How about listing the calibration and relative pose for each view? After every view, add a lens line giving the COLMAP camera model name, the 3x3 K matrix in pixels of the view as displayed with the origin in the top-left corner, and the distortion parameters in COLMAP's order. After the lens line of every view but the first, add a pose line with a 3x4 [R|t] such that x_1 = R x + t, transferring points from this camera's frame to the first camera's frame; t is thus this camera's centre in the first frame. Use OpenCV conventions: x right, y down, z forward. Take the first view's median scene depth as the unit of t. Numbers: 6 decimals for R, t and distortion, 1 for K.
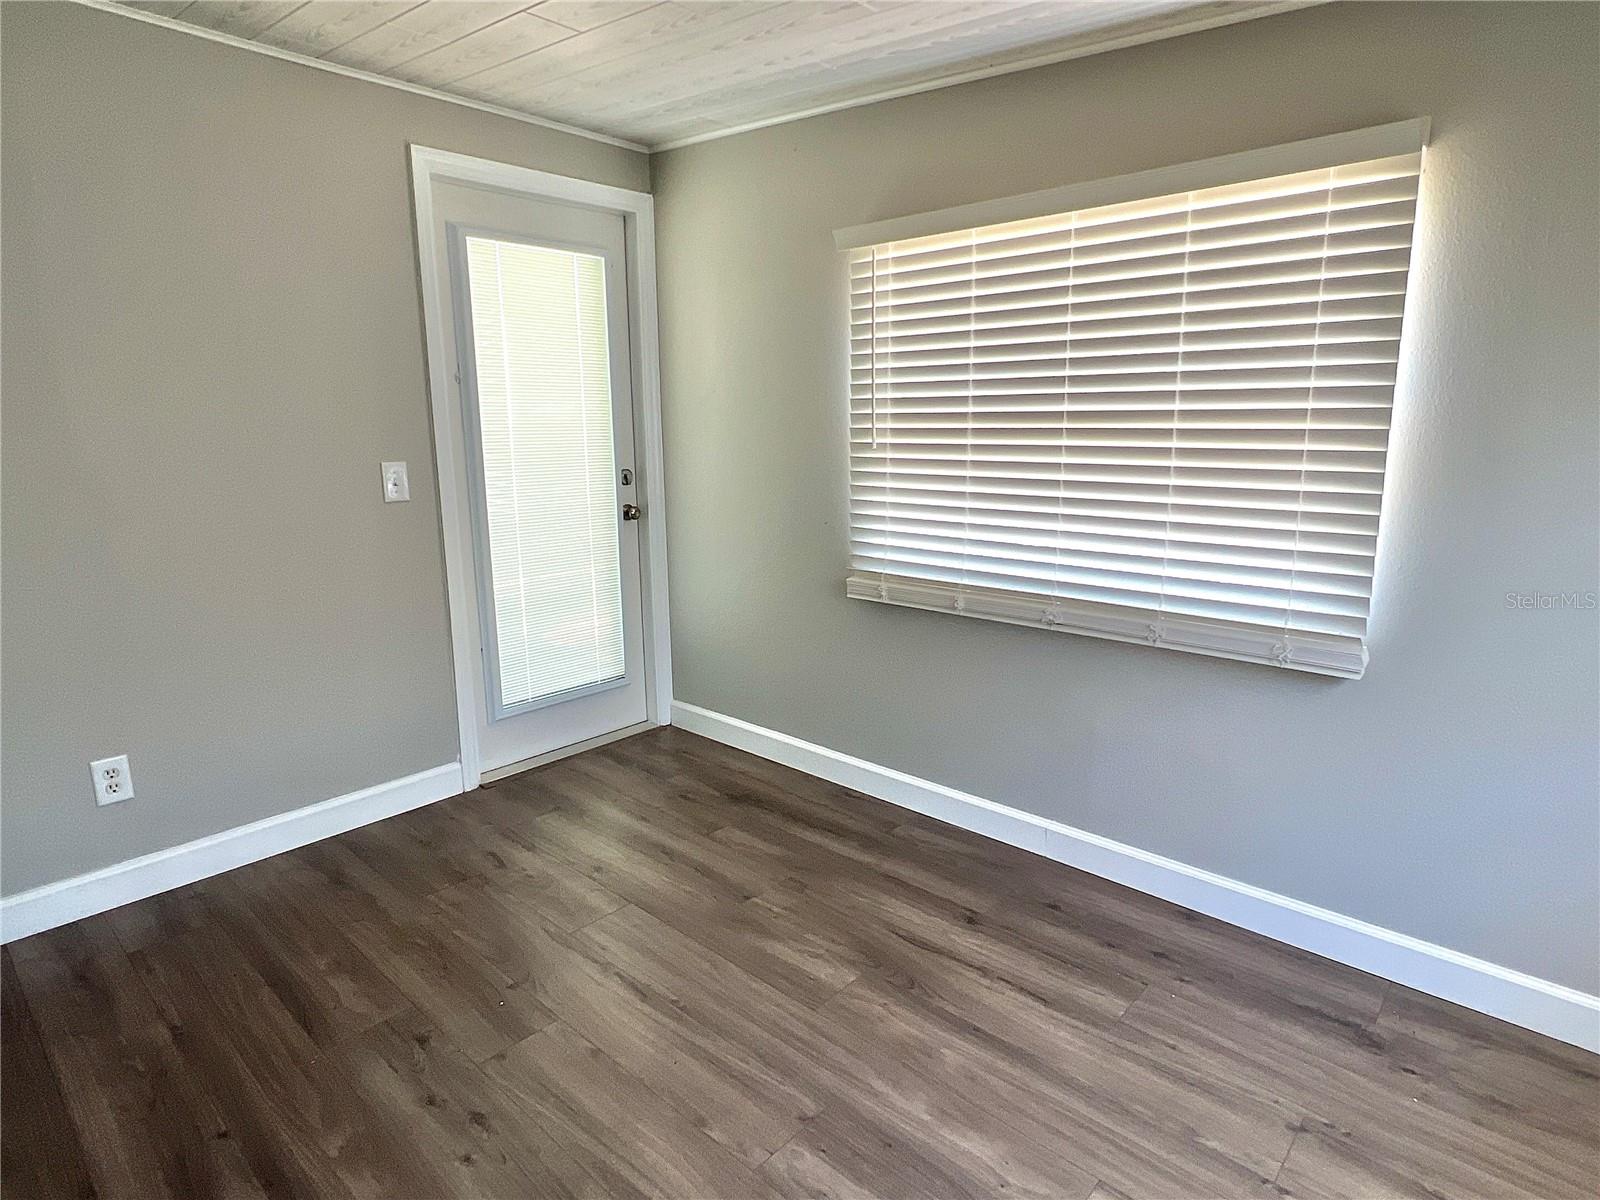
lens RADIAL K [[885.5, 0, 795.0], [0, 885.5, 598.6], [0, 0, 1]] dist [-0.001694, -0.000067]
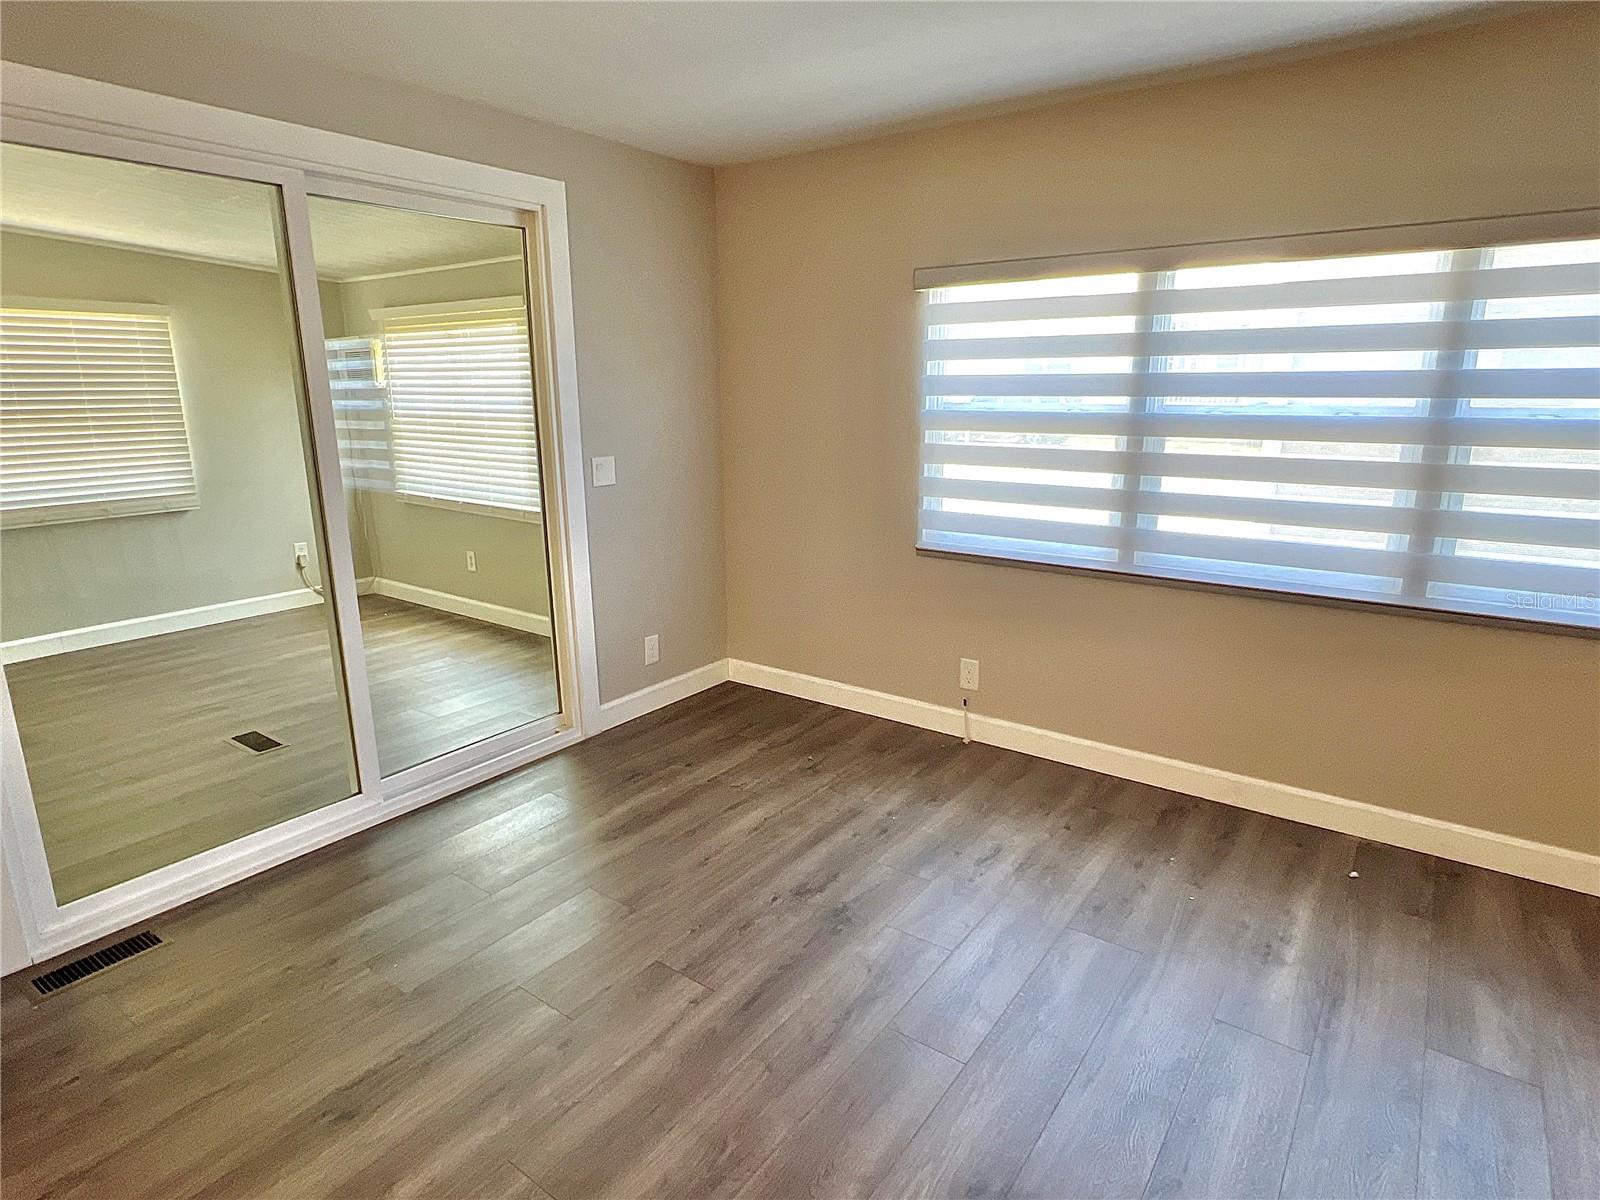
lens RADIAL K [[885.5, 0, 795.0], [0, 885.5, 598.6], [0, 0, 1]] dist [-0.001694, -0.000067]
pose [[-0.115635, -0.229184, 0.966490, -2.066570], [0.202895, 0.947052, 0.248850, 0.047805], [-0.972349, 0.224872, -0.063012, -0.480349]]
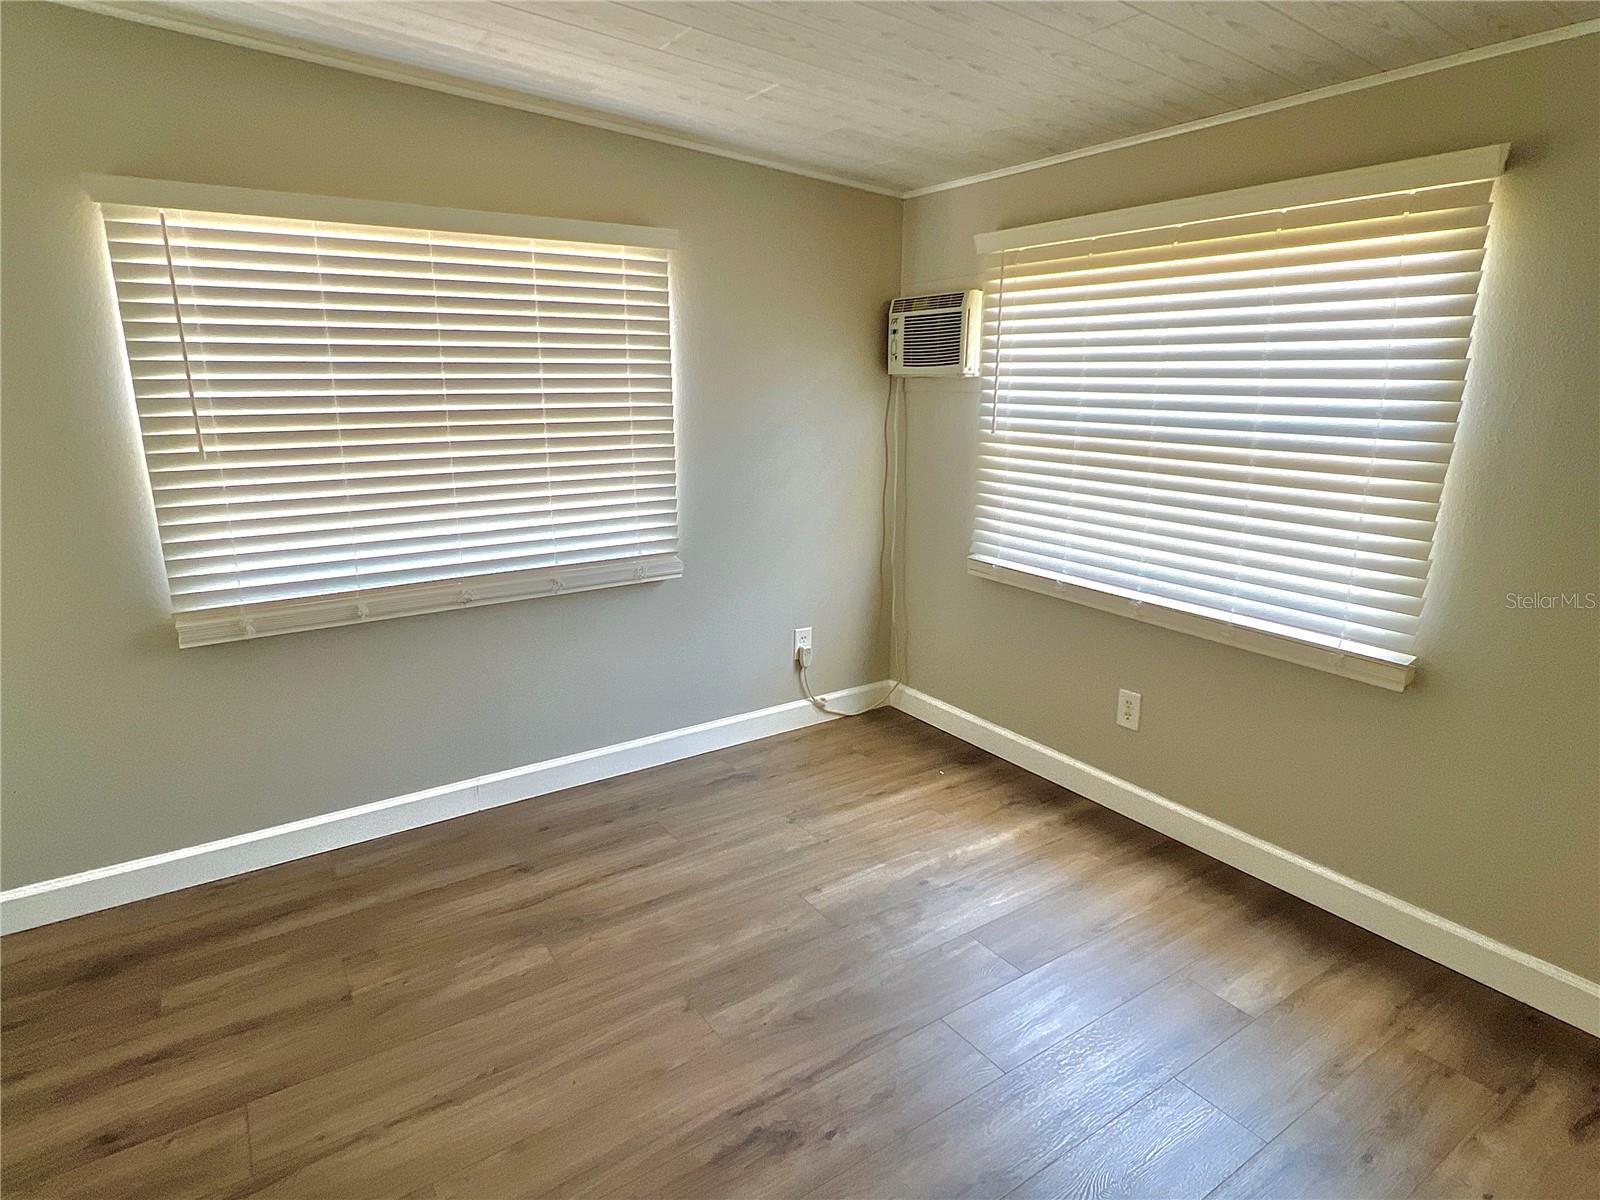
lens RADIAL K [[885.5, 0, 795.0], [0, 885.5, 598.6], [0, 0, 1]] dist [-0.001694, -0.000067]
pose [[0.230636, -0.232825, 0.944775, -0.775758], [0.194067, 0.962451, 0.189805, -0.124617], [-0.953491, 0.139574, 0.267159, 0.362524]]
